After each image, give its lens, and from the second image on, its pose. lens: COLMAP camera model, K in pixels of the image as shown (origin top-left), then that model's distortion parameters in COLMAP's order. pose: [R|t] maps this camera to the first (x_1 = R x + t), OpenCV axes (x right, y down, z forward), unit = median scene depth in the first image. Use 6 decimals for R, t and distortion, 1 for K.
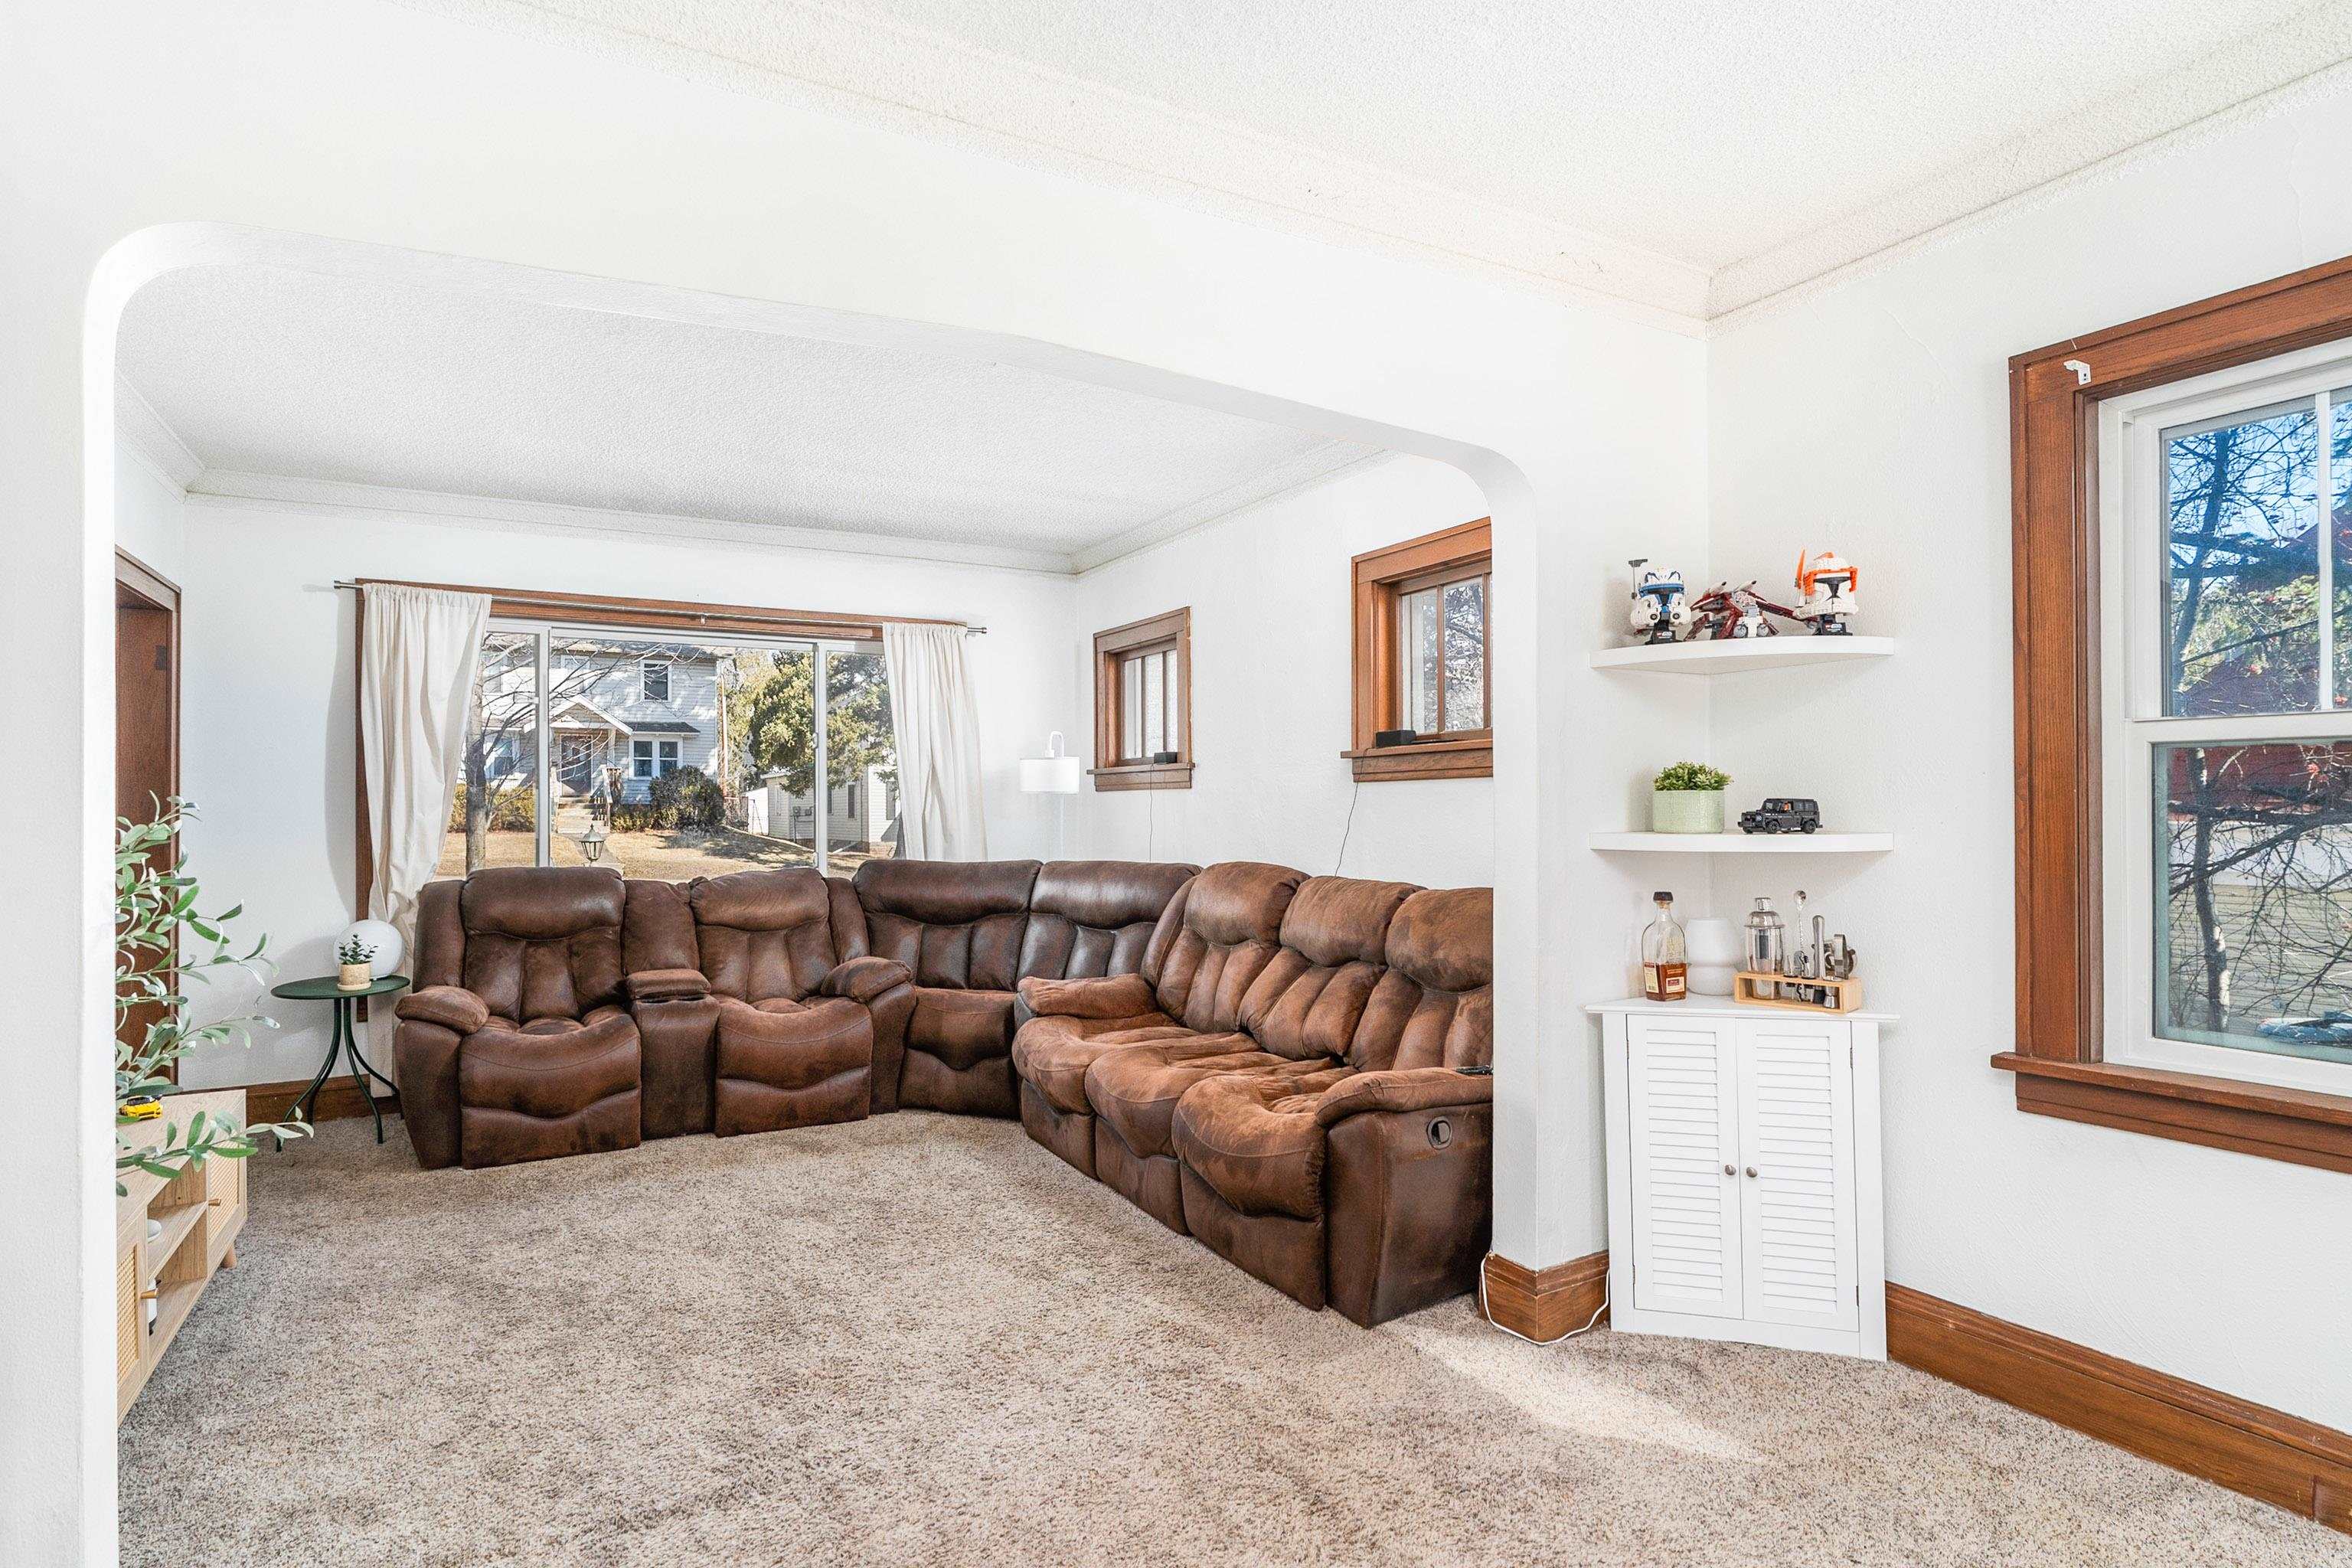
lens RADIAL K [[1163.7, 0, 1066.3], [0, 1163.7, 796.4], [0, 0, 1]] dist [-0.003829, -0.000004]
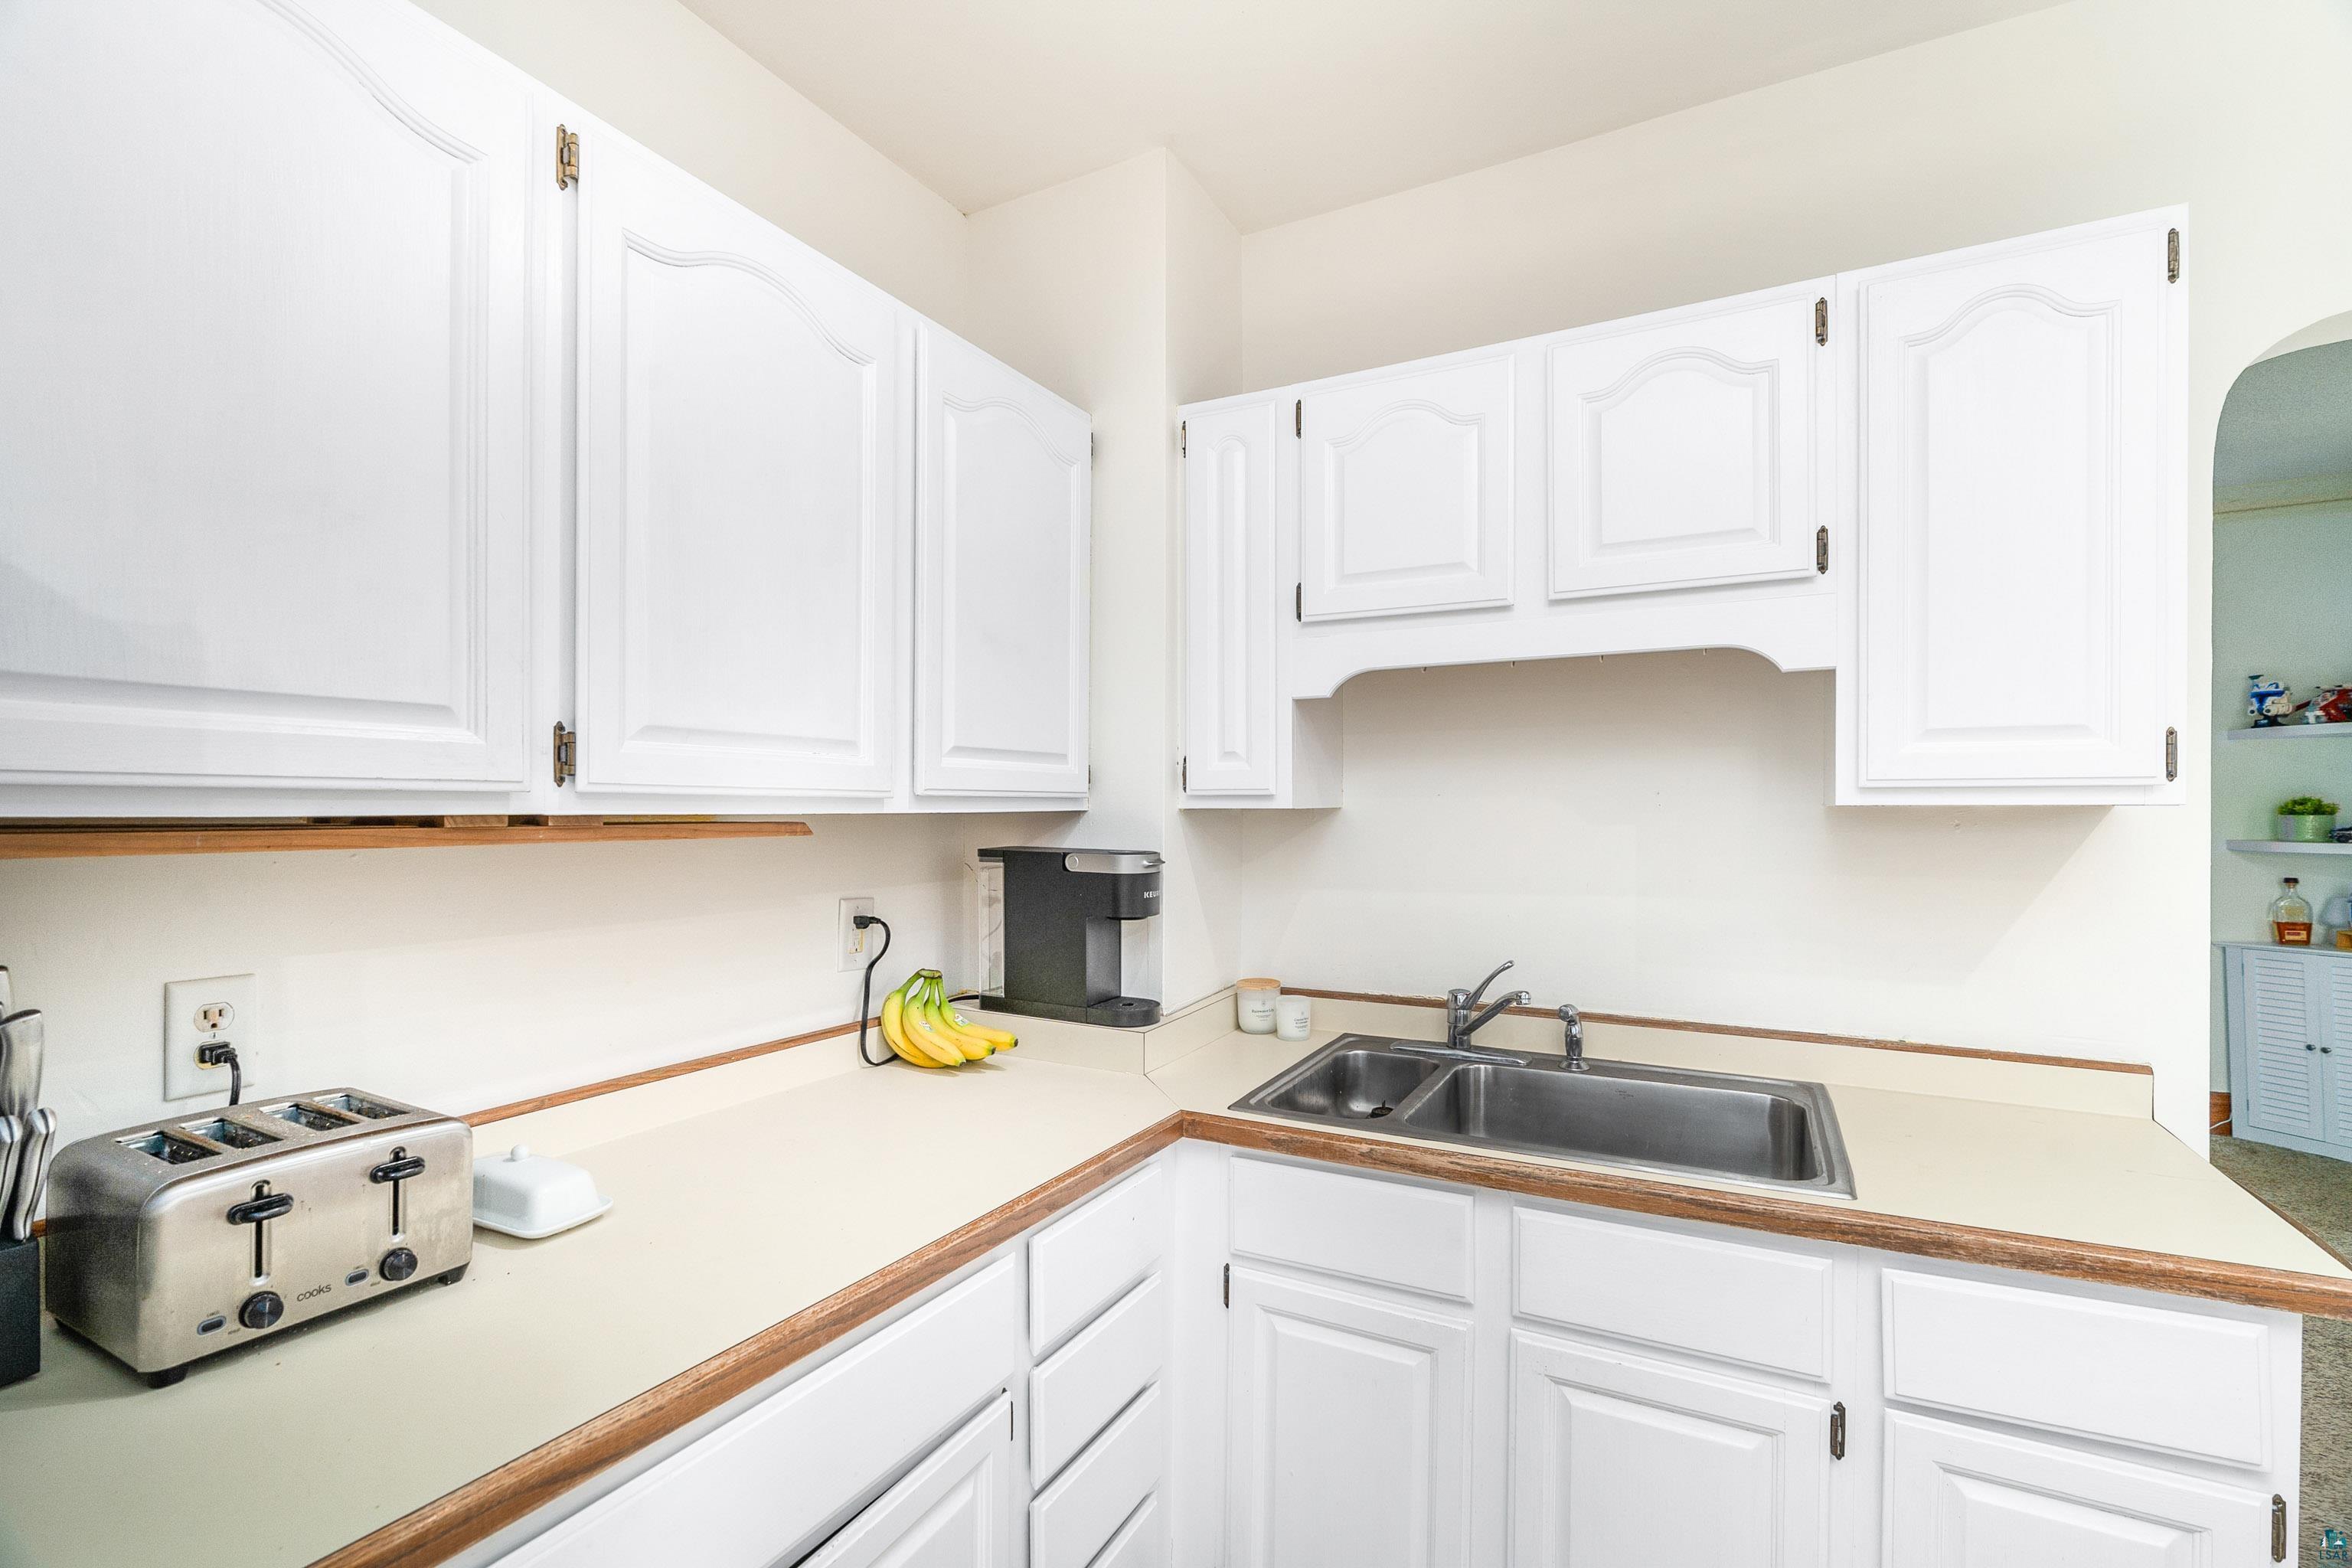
lens RADIAL K [[1065.9, 0, 1182.0], [0, 1065.9, 812.6], [0, 0, 1]] dist [-0.011248, 0.004748]
pose [[0.593761, 0.004248, -0.804630, 0.511245], [0.013992, 0.999780, 0.015604, -0.034128], [0.804520, -0.020524, 0.593571, -0.718567]]
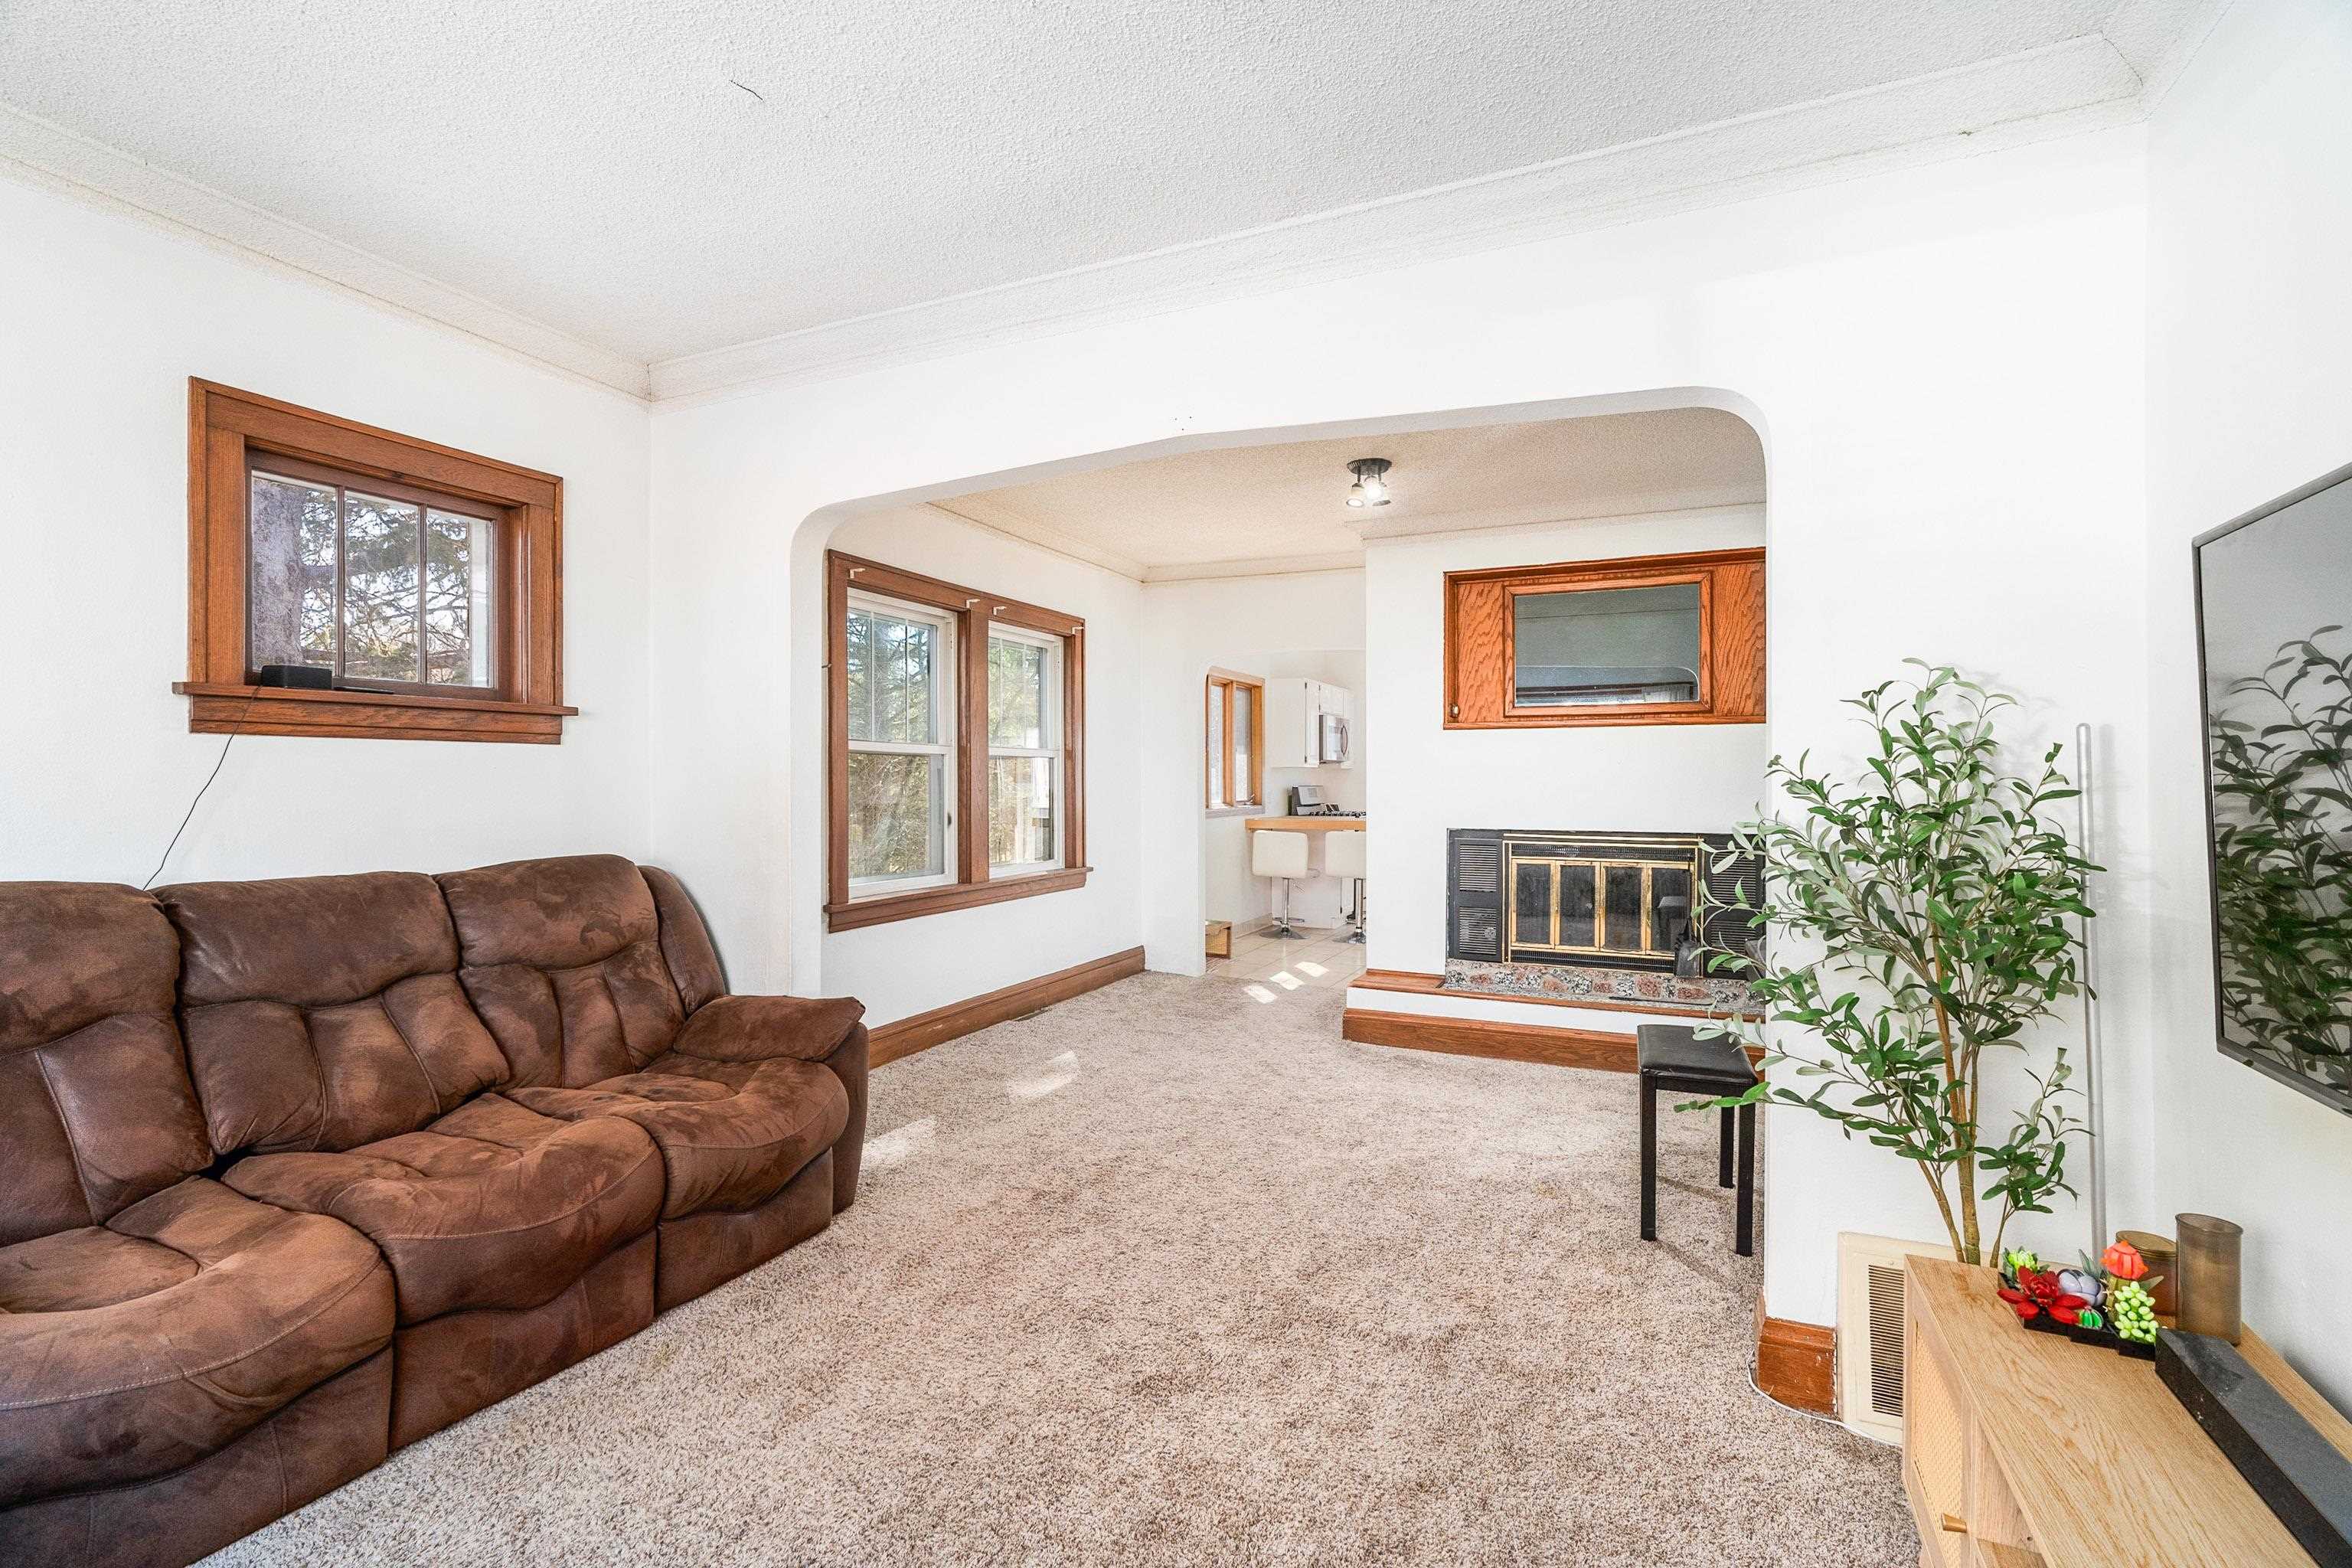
lens RADIAL K [[1065.9, 0, 1166.9], [0, 1065.9, 789.3], [0, 0, 1]] dist [-0.011248, 0.004748]
pose [[-0.623666, 0.003557, 0.781683, -0.526000], [-0.002950, 0.999972, -0.006904, 0.020543], [-0.781685, -0.006612, -0.623638, 0.930103]]
